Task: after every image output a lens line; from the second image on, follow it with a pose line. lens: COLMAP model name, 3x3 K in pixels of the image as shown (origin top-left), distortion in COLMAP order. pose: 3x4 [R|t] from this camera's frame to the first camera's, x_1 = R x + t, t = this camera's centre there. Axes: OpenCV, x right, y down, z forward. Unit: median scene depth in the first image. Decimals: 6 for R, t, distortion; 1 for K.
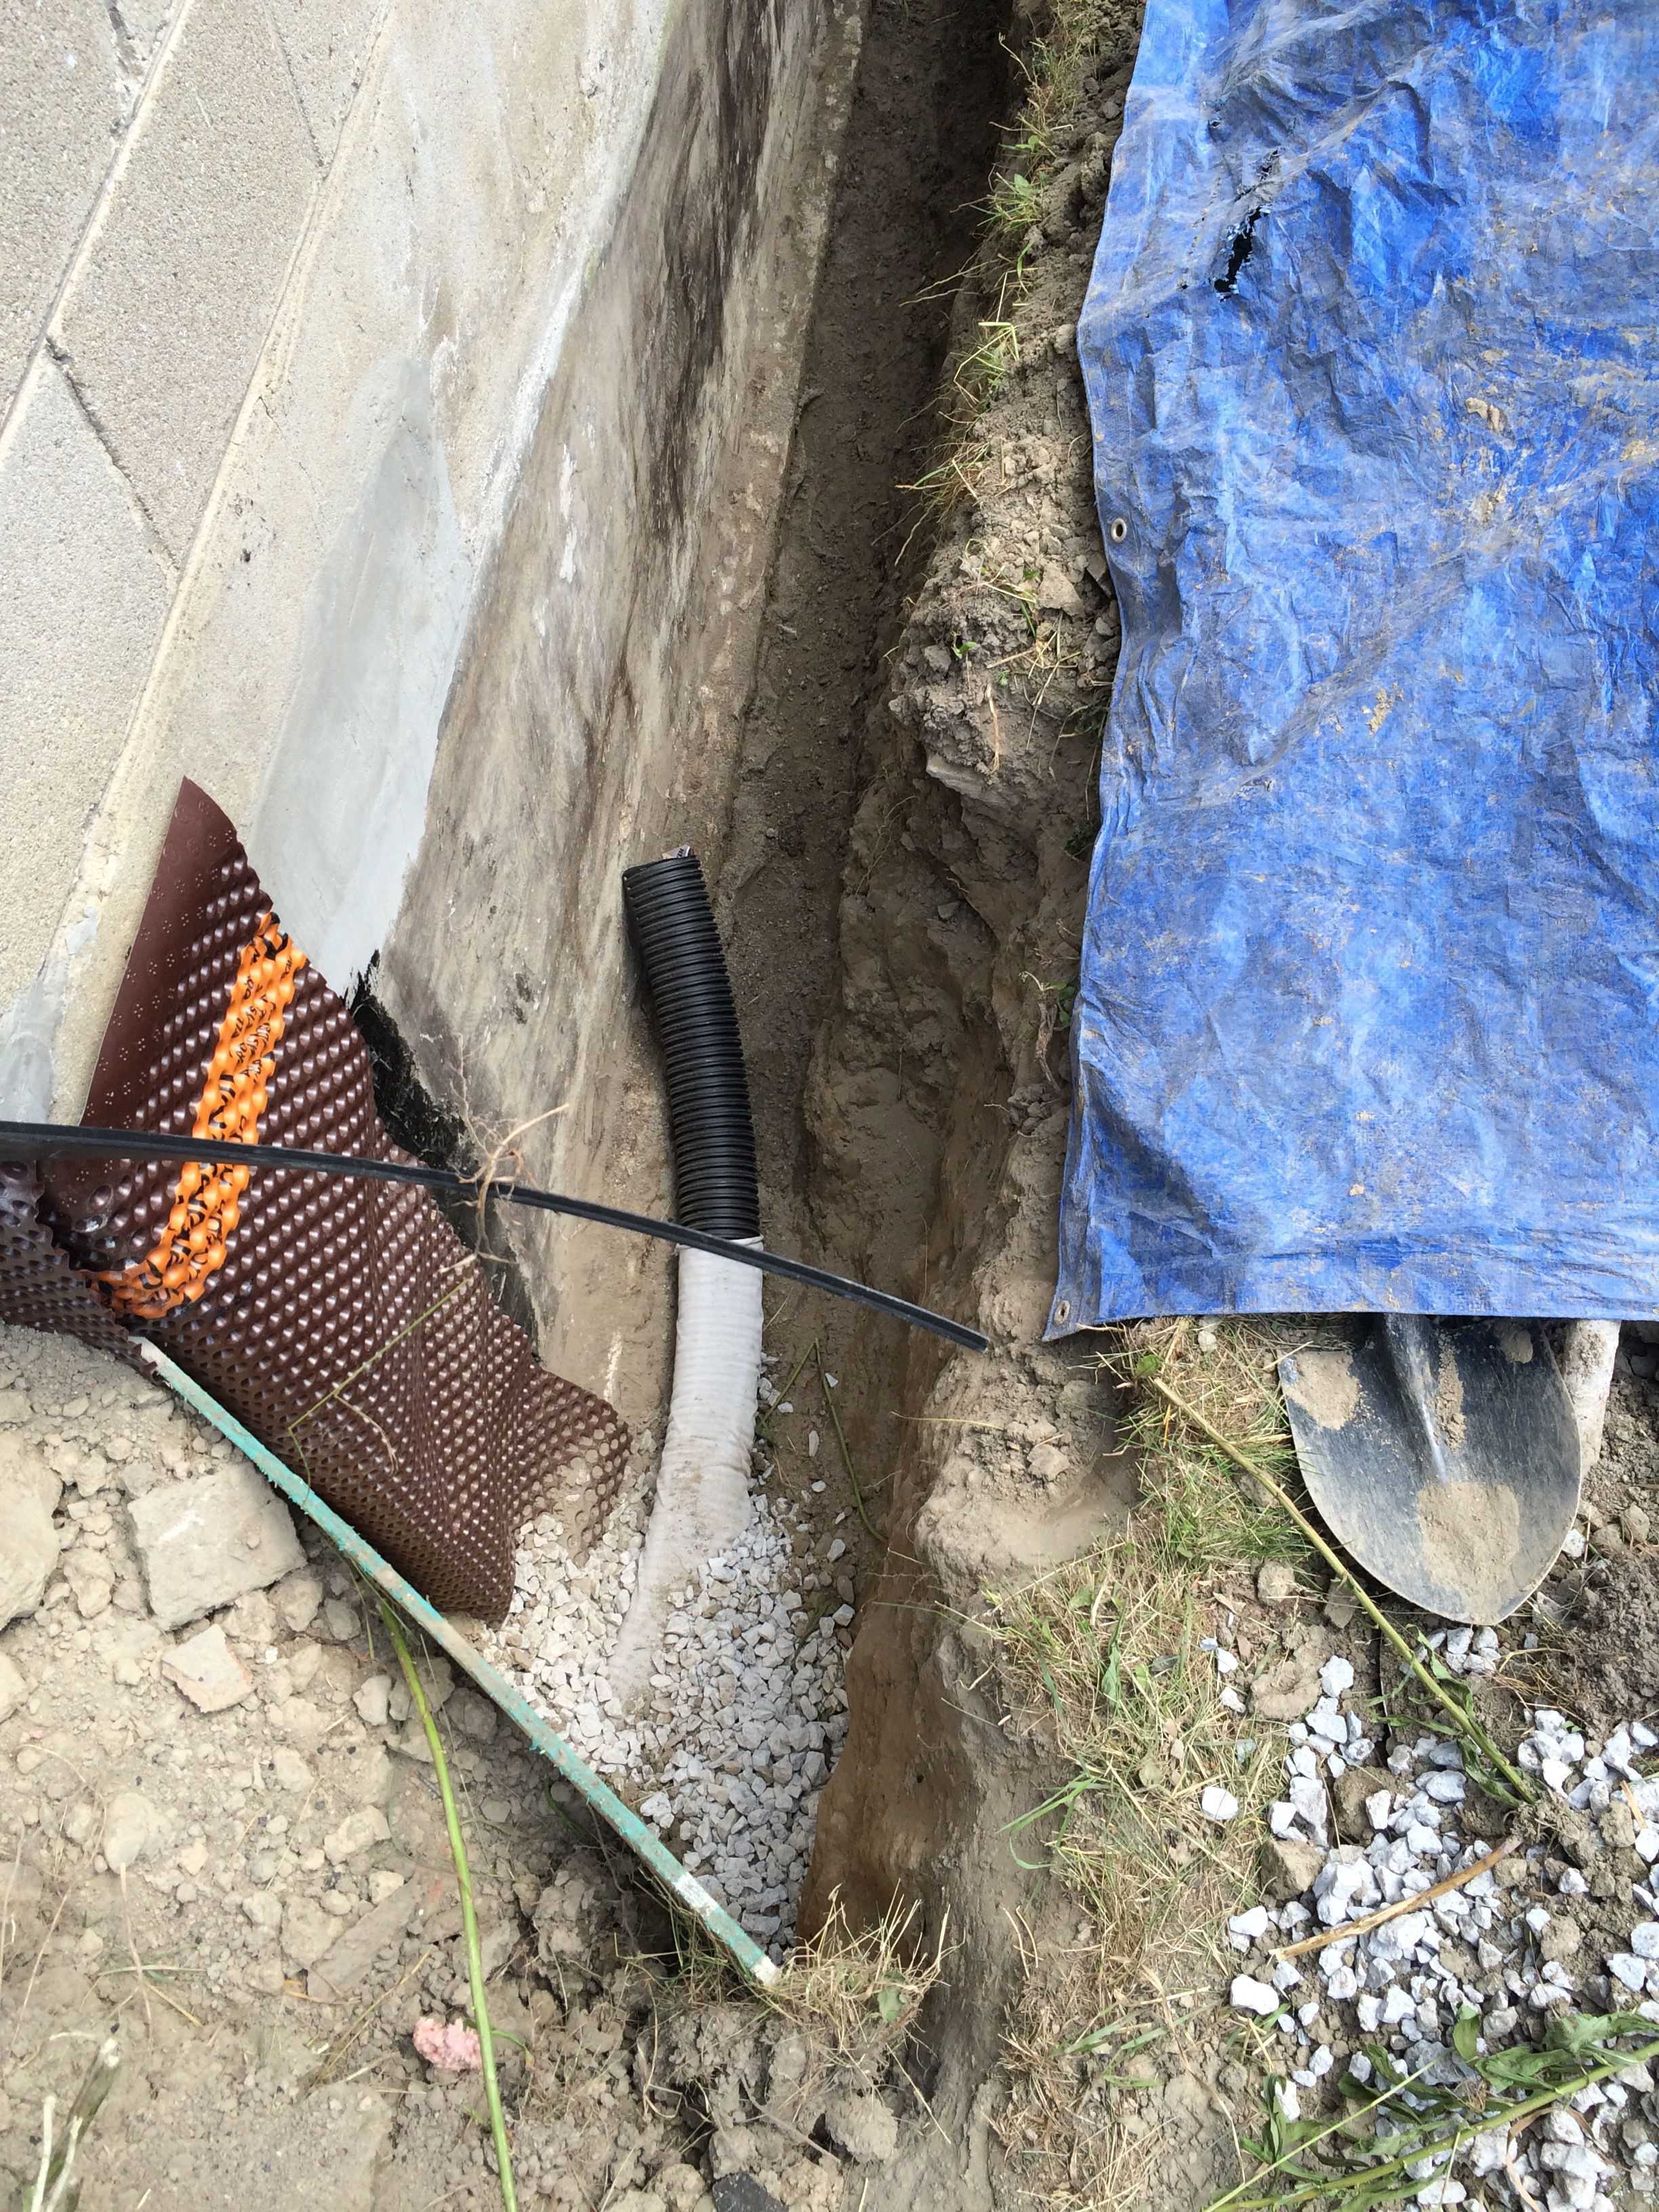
lens RADIAL K [[1896.5, 0, 823.0], [0, 1896.5, 1102.4], [0, 0, 1]] dist [0.088552, -0.126378]
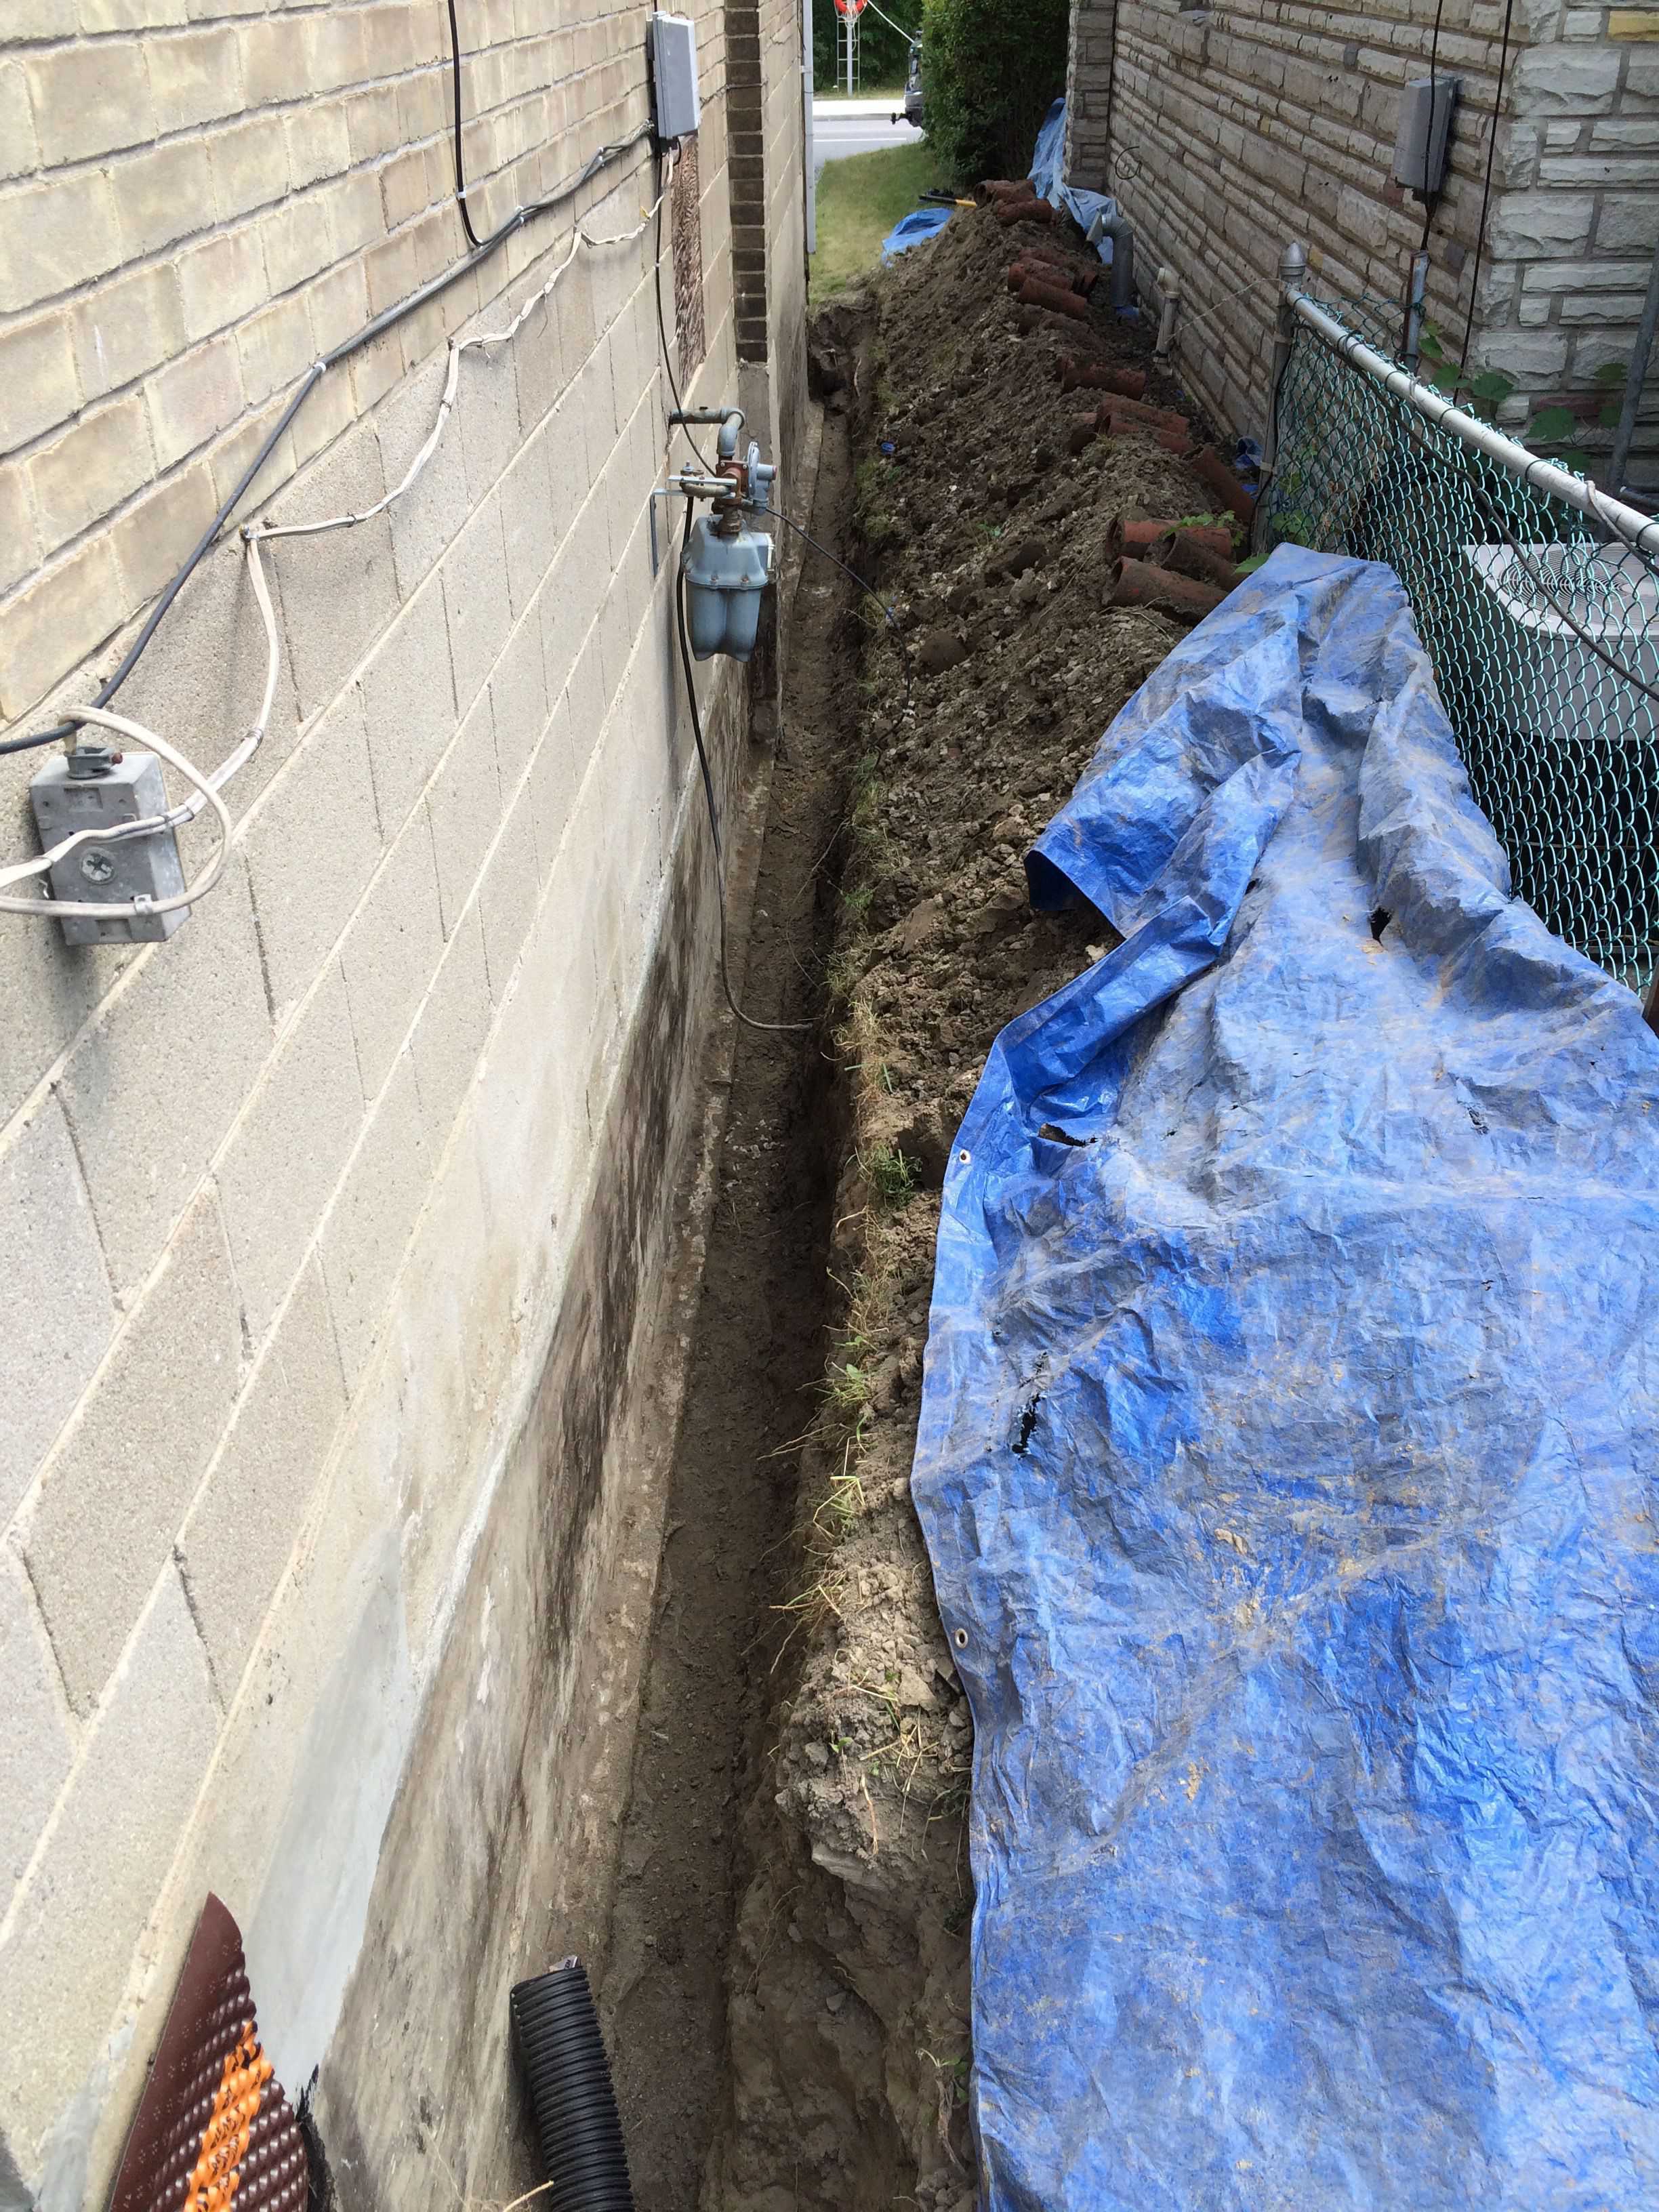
lens RADIAL K [[1896.5, 0, 823.0], [0, 1896.5, 1102.4], [0, 0, 1]] dist [0.088552, -0.126378]
pose [[0.995128, -0.017717, 0.096982, -0.046048], [0.066615, 0.846018, -0.528976, 0.051375], [-0.072677, 0.532860, 0.843077, -0.207856]]
